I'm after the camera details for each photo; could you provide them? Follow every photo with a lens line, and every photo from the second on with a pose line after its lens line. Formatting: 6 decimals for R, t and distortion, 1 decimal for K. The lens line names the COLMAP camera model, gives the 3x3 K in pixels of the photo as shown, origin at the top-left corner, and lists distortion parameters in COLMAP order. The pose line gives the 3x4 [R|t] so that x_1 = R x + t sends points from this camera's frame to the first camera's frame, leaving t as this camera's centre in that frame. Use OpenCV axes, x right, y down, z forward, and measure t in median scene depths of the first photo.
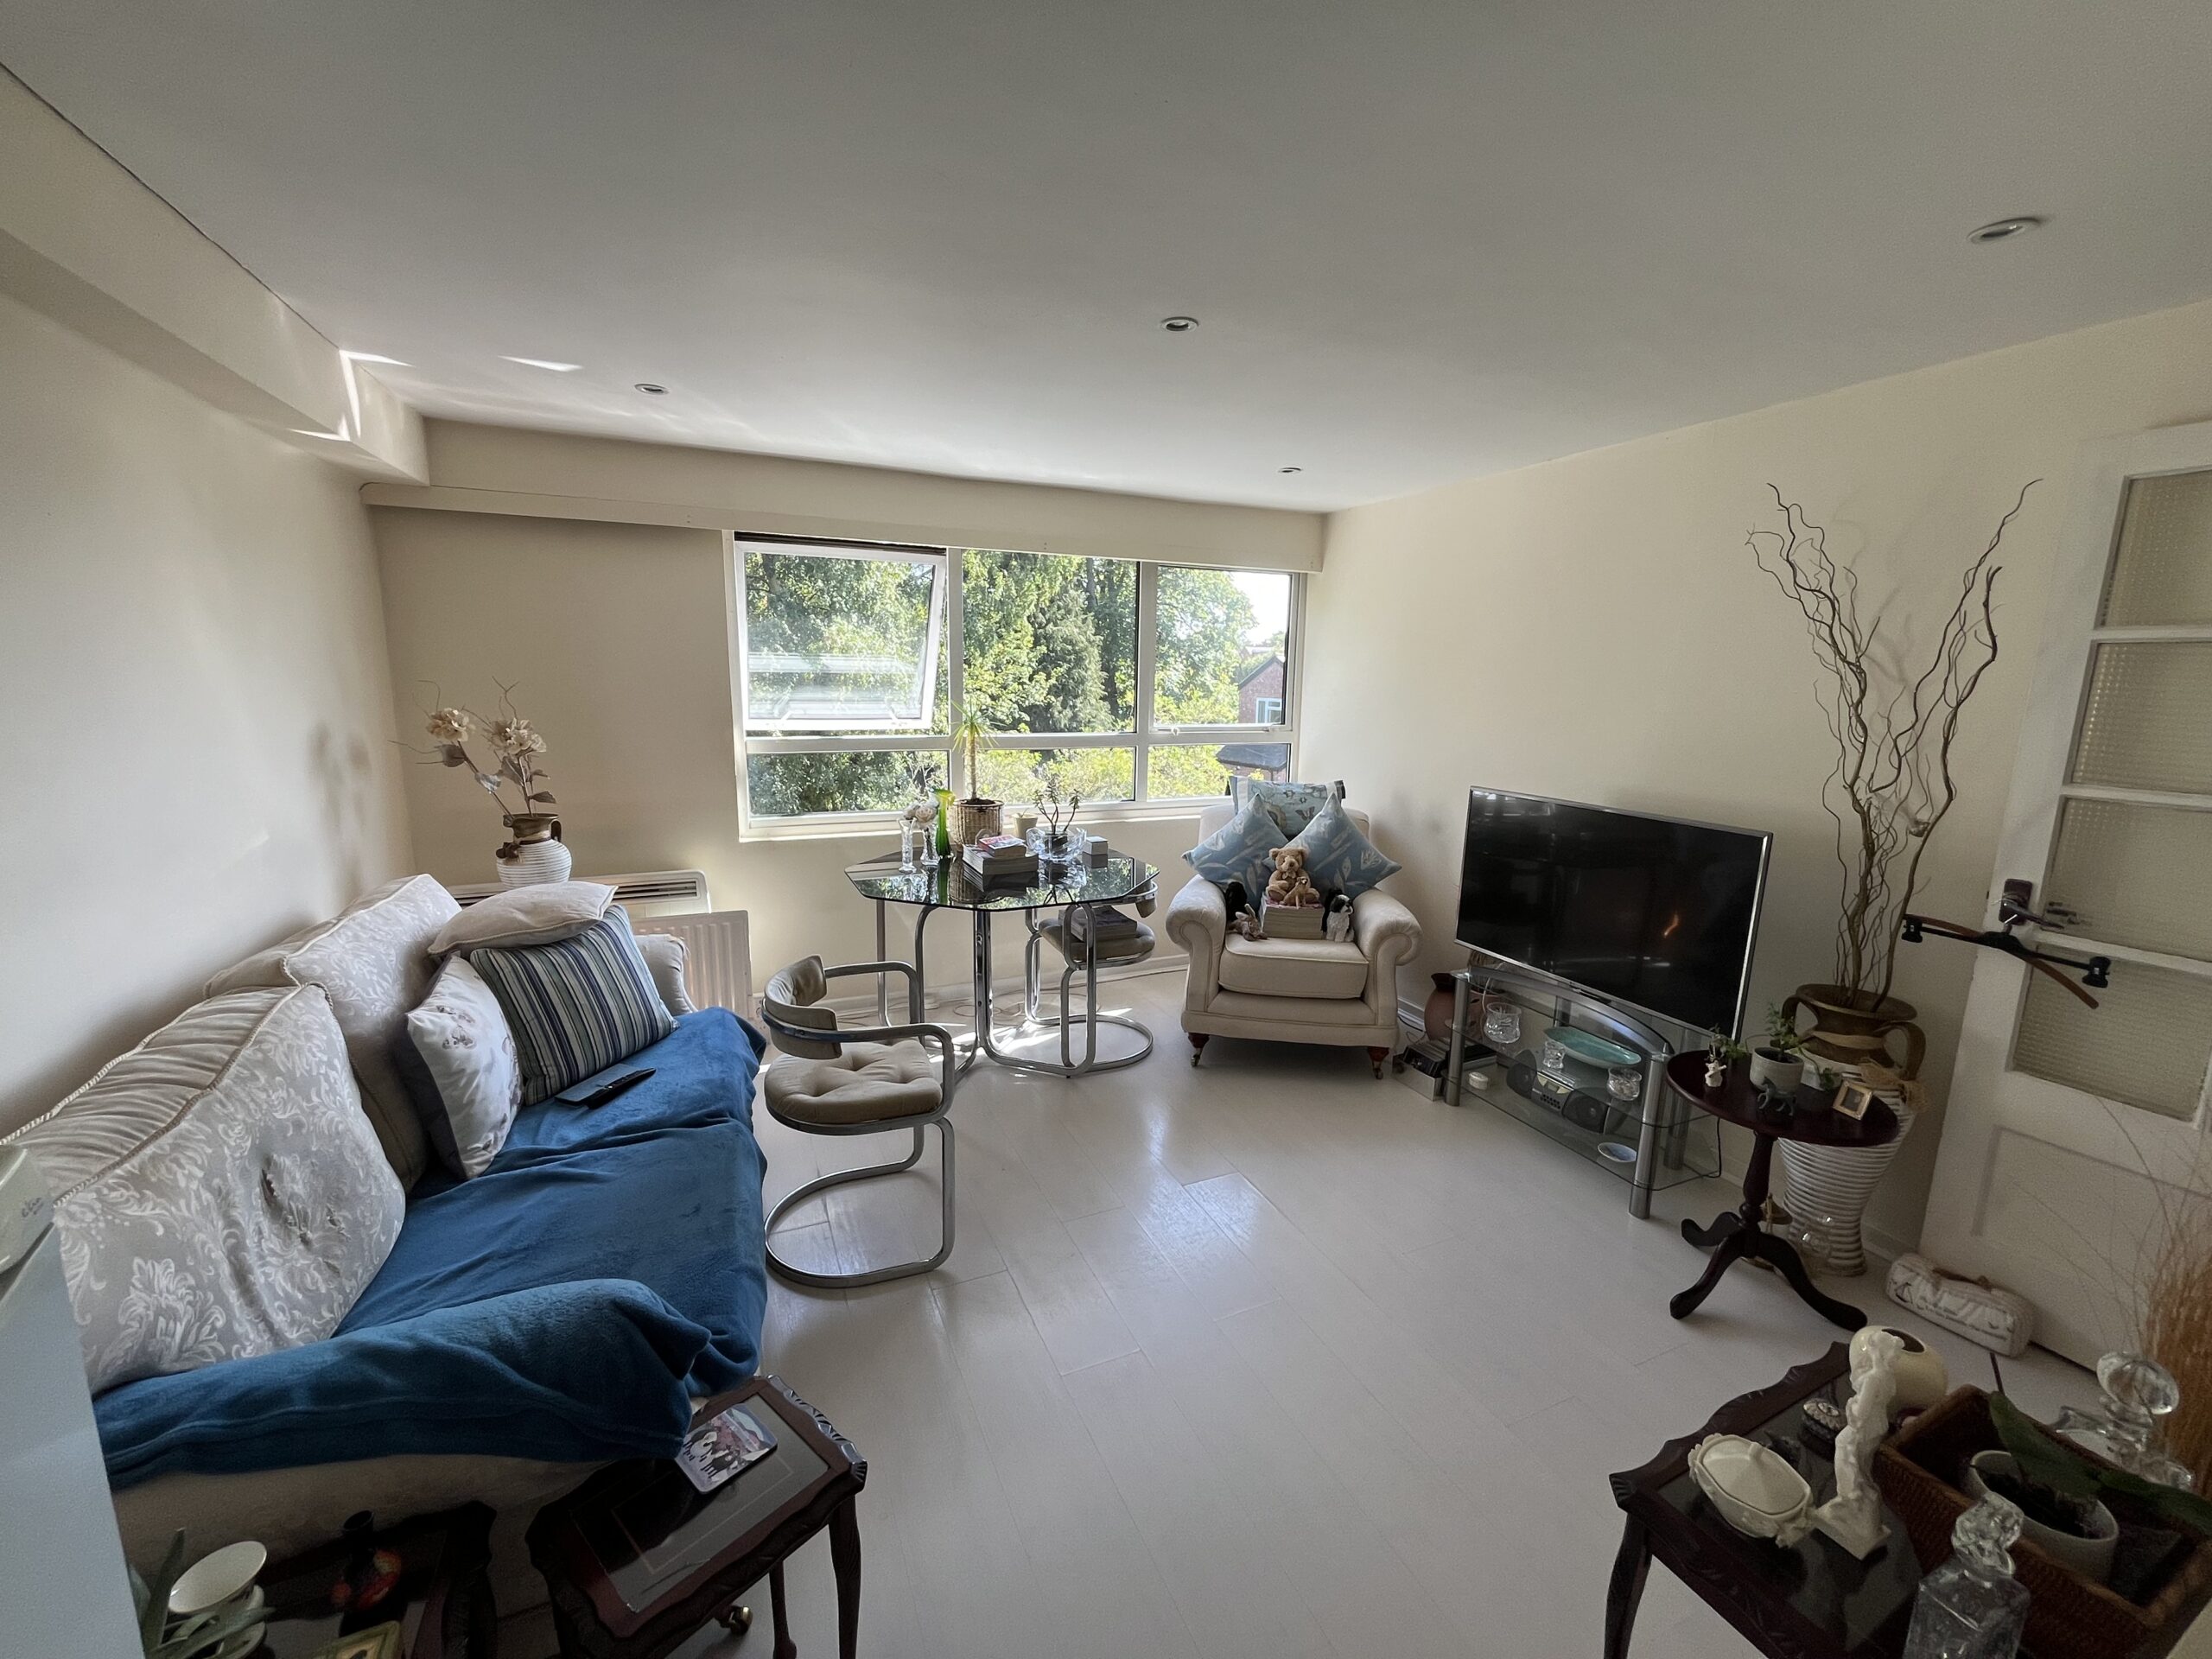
lens RADIAL K [[893.2, 0, 1098.8], [0, 893.2, 828.0], [0, 0, 1]] dist [-0.003926, -0.000335]
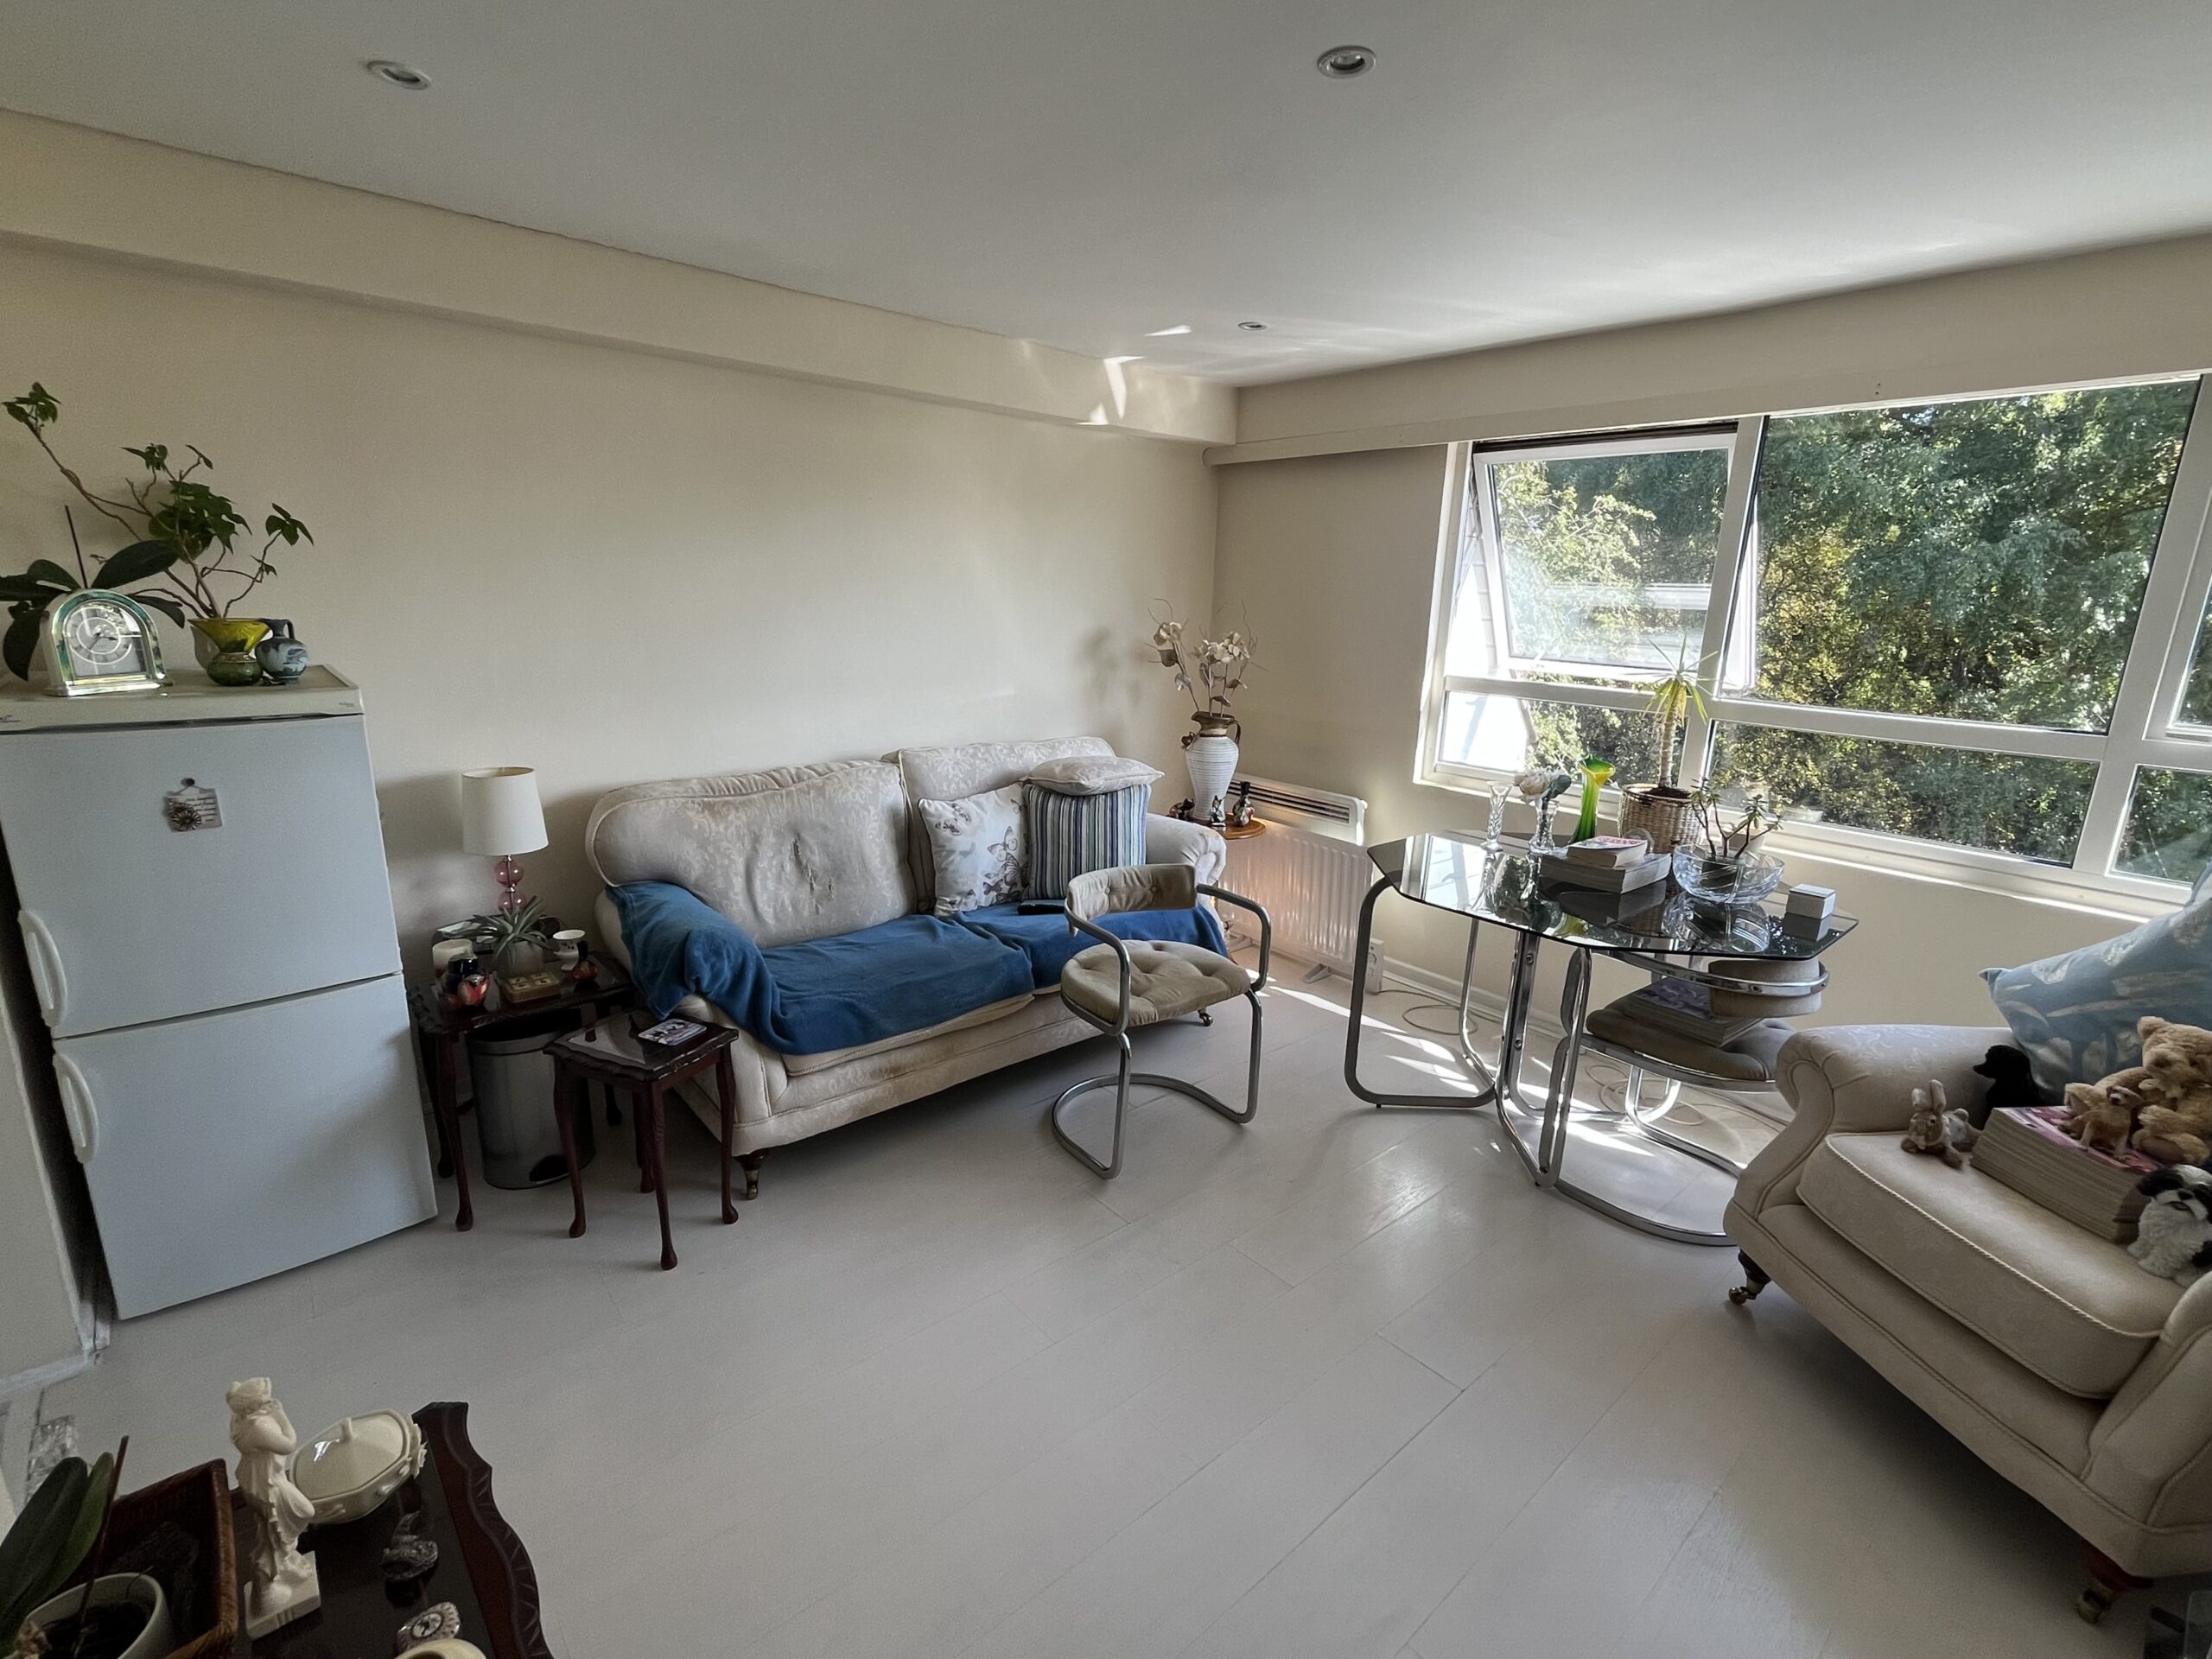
lens RADIAL K [[986.6, 0, 1106.0], [0, 986.6, 829.5], [0, 0, 1]] dist [-0.000943, -0.000052]
pose [[0.289359, 0.221308, -0.931286, 0.691397], [-0.192620, 0.966467, 0.169819, -0.071475], [0.937640, 0.130245, 0.322284, 0.525114]]
